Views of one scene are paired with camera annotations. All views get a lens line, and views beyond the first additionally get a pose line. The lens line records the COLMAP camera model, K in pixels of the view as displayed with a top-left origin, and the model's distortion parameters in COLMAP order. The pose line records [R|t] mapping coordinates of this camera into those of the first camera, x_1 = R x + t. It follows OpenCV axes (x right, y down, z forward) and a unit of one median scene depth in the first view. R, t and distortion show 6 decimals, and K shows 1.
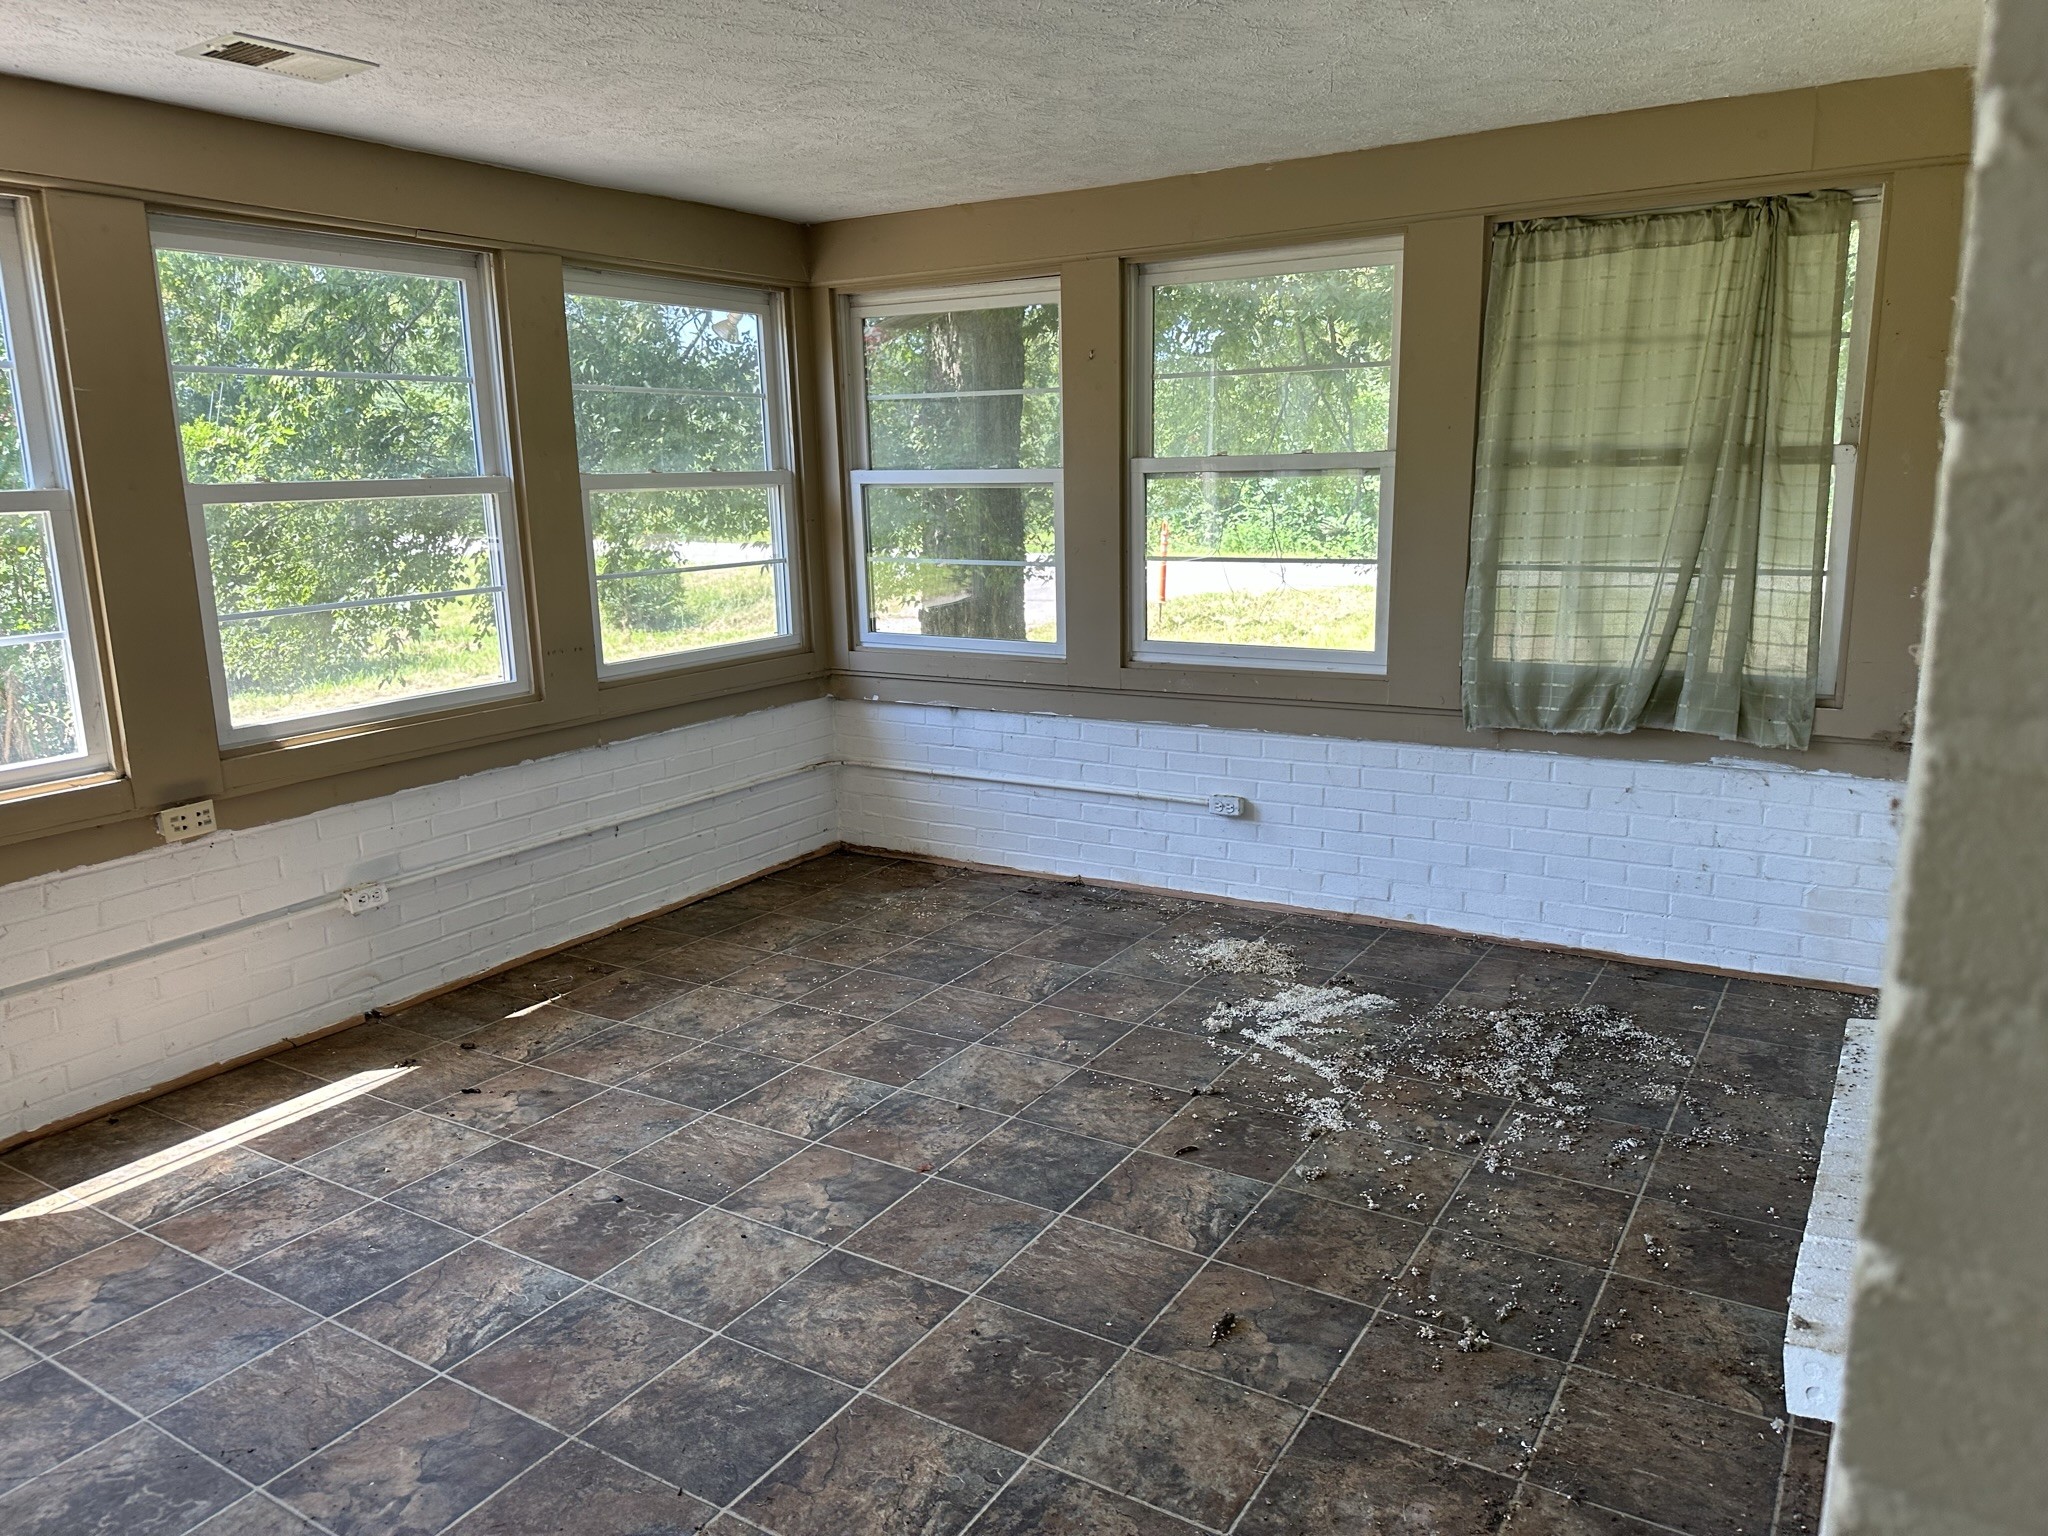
lens RADIAL K [[1433.3, 0, 1029.9], [0, 1433.3, 745.5], [0, 0, 1]] dist [0.084760, -0.113355]
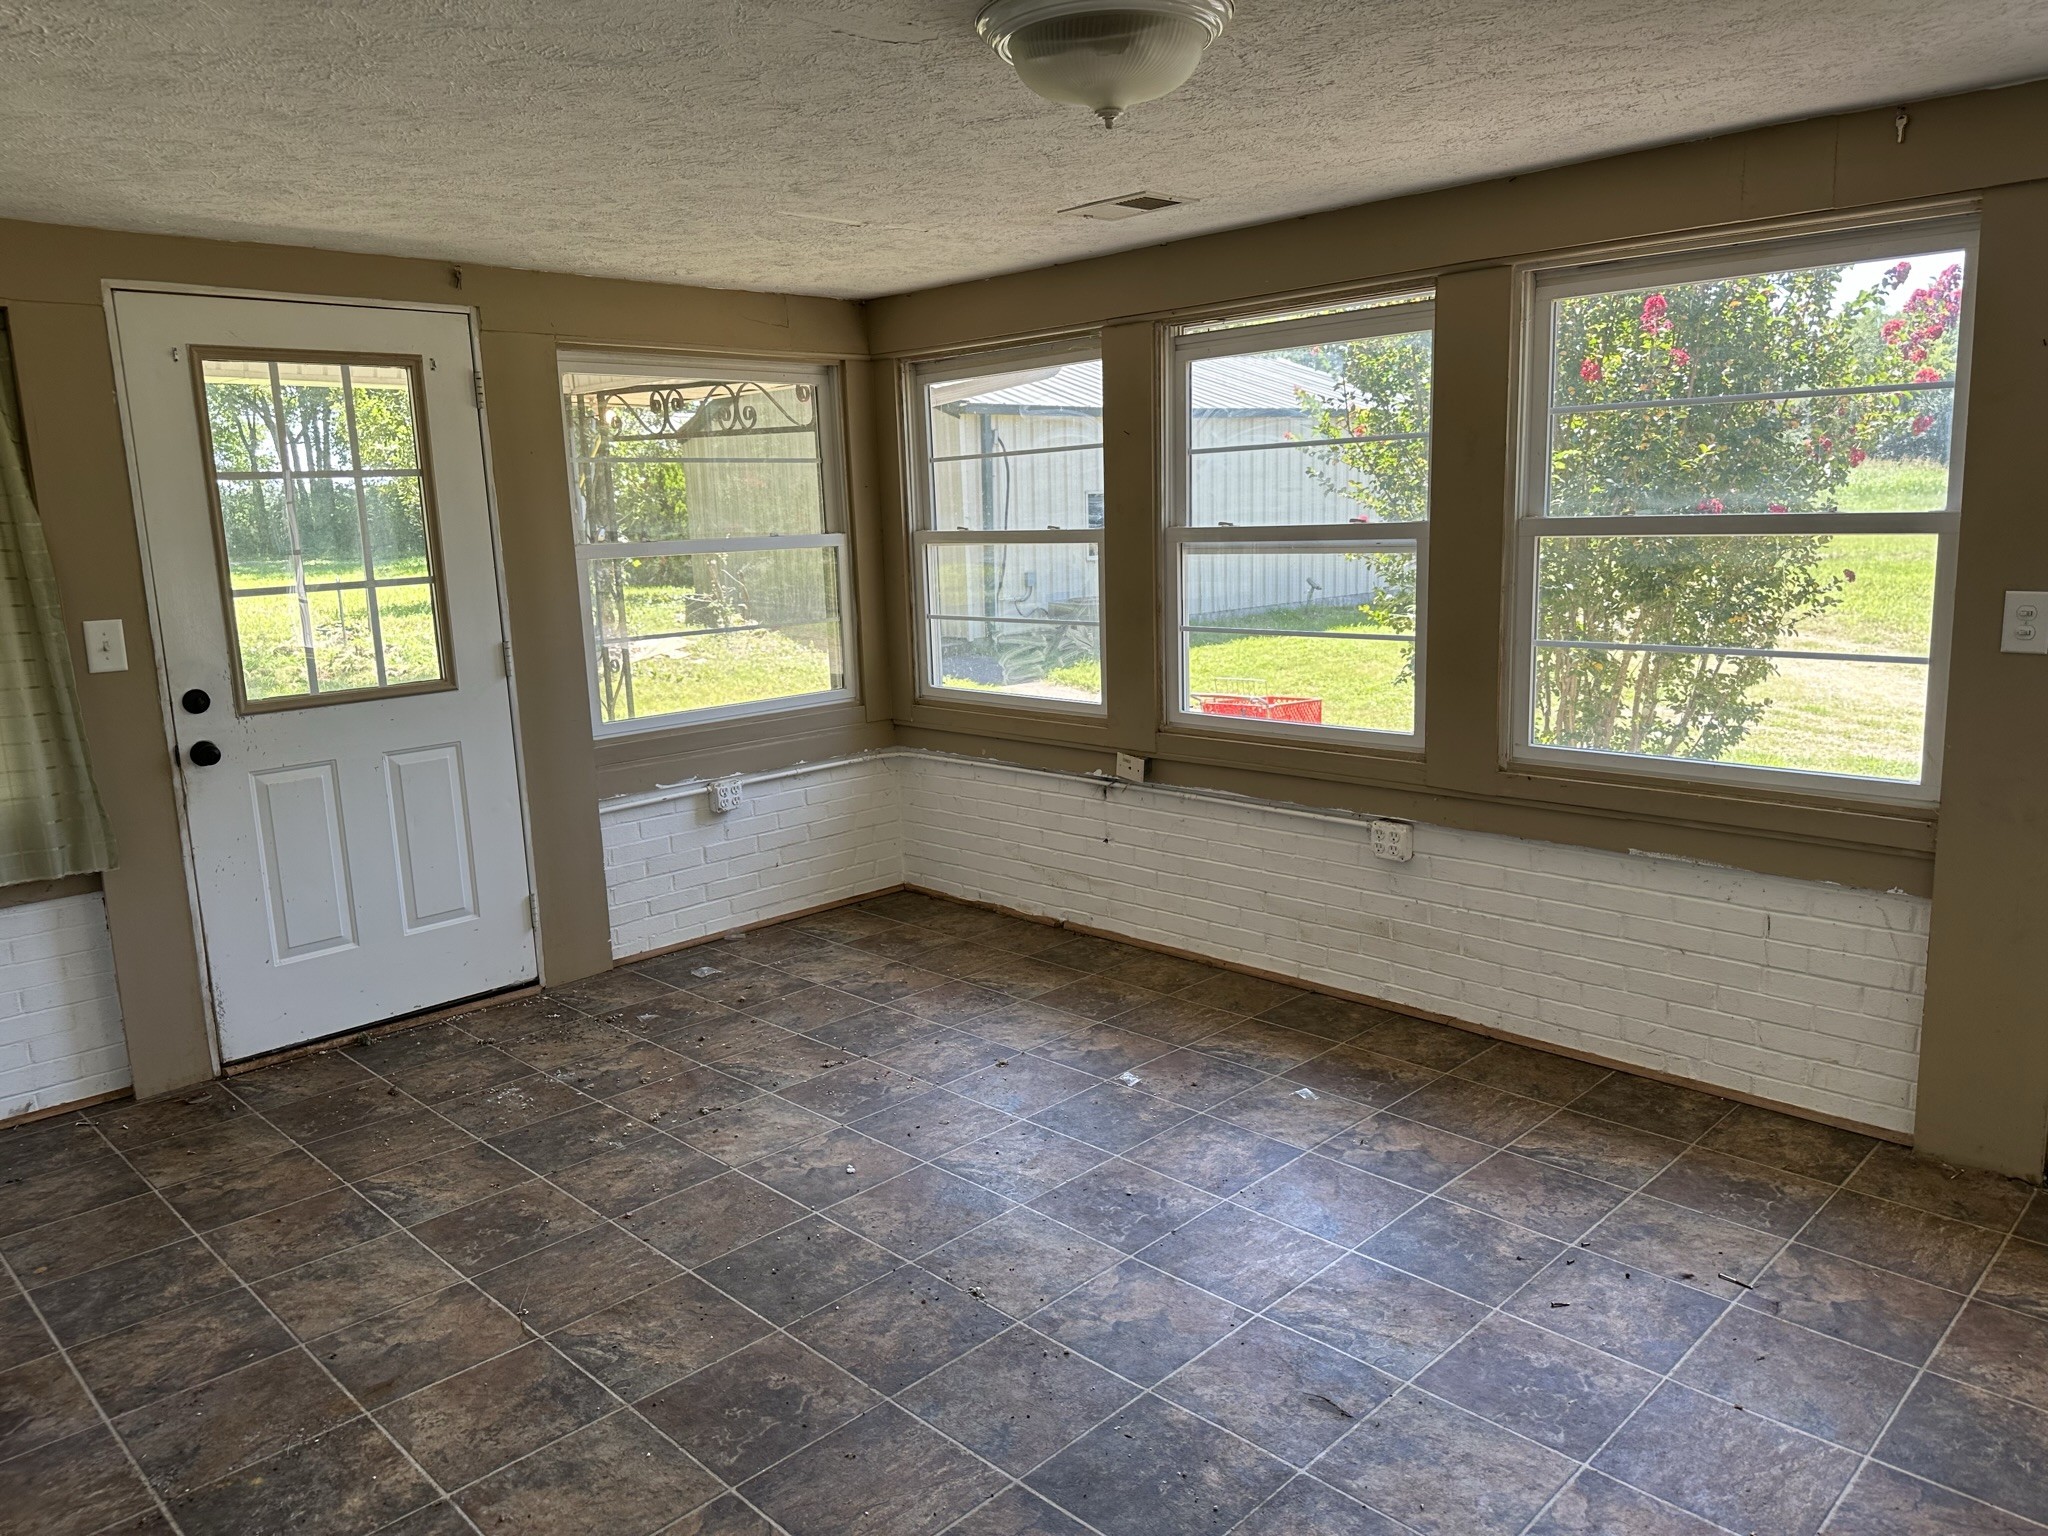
lens RADIAL K [[1442.7, 0, 1049.2], [0, 1442.7, 767.9], [0, 0, 1]] dist [0.095565, -0.121457]
pose [[-0.215890, 0.209688, -0.953636, 0.850694], [-0.150444, 0.957862, 0.244676, -0.300226], [0.964758, 0.196292, -0.175247, 1.301526]]
